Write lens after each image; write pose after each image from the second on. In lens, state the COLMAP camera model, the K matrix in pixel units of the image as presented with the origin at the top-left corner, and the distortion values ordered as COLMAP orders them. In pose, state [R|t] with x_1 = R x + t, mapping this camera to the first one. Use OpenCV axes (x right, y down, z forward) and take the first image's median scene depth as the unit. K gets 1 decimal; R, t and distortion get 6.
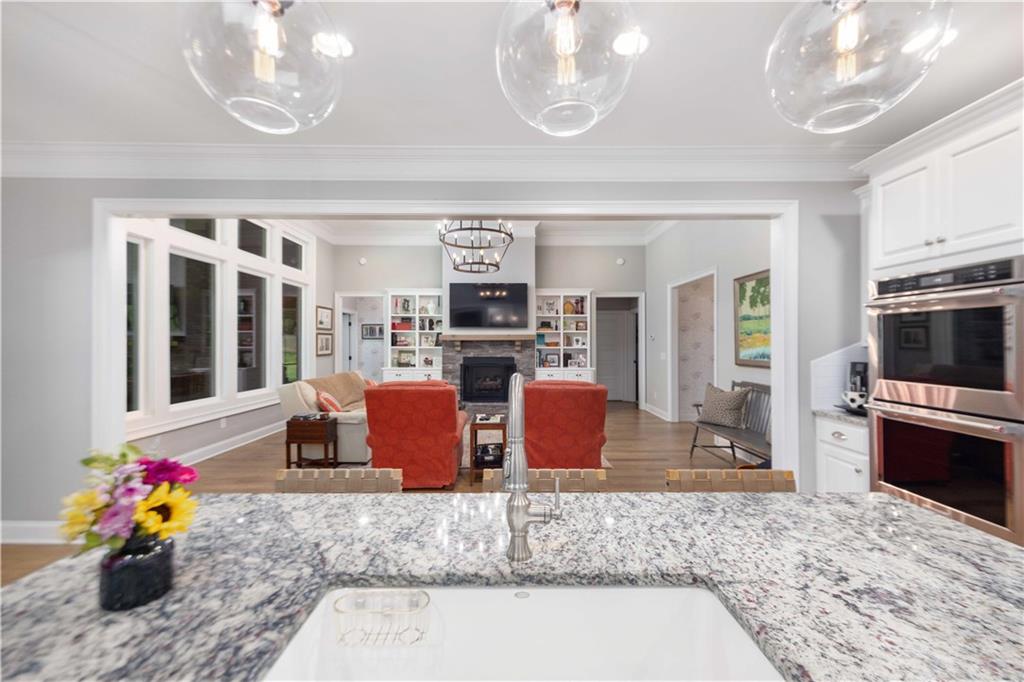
lens RADIAL K [[404.4, 0, 511.9], [0, 404.4, 342.5], [0, 0, 1]] dist [0.000738, -0.000449]
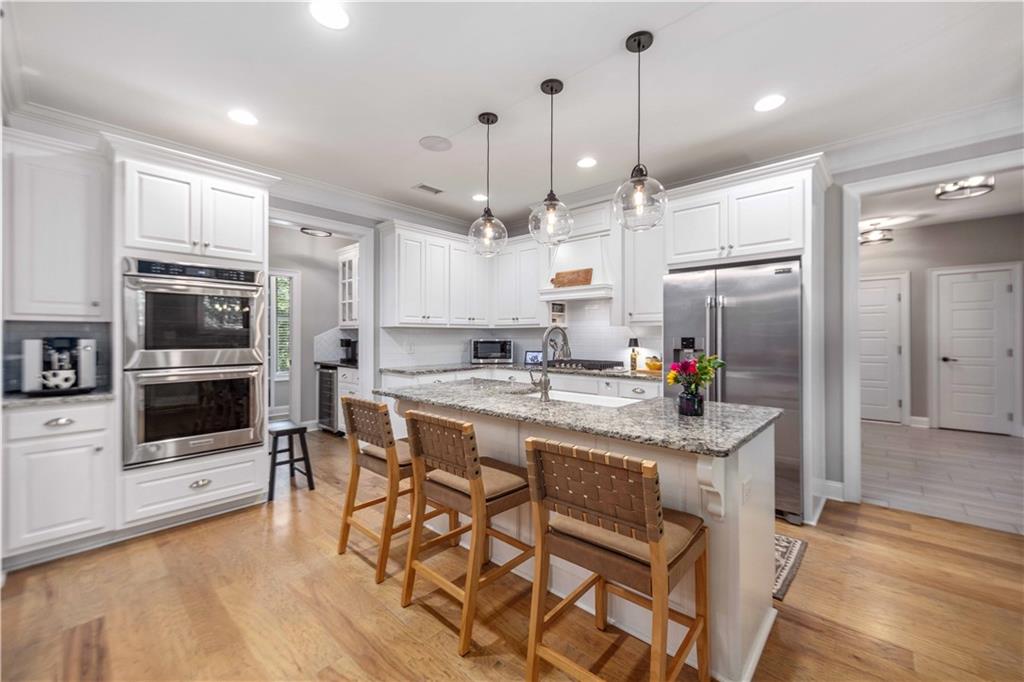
lens RADIAL K [[404.4, 0, 511.3], [0, 404.4, 335.8], [0, 0, 1]] dist [0.000738, -0.000449]
pose [[-0.739790, 0.005774, 0.672813, -0.328563], [0.001123, 0.999972, -0.007347, 0.036510], [-0.672836, -0.004680, -0.739776, 0.673719]]
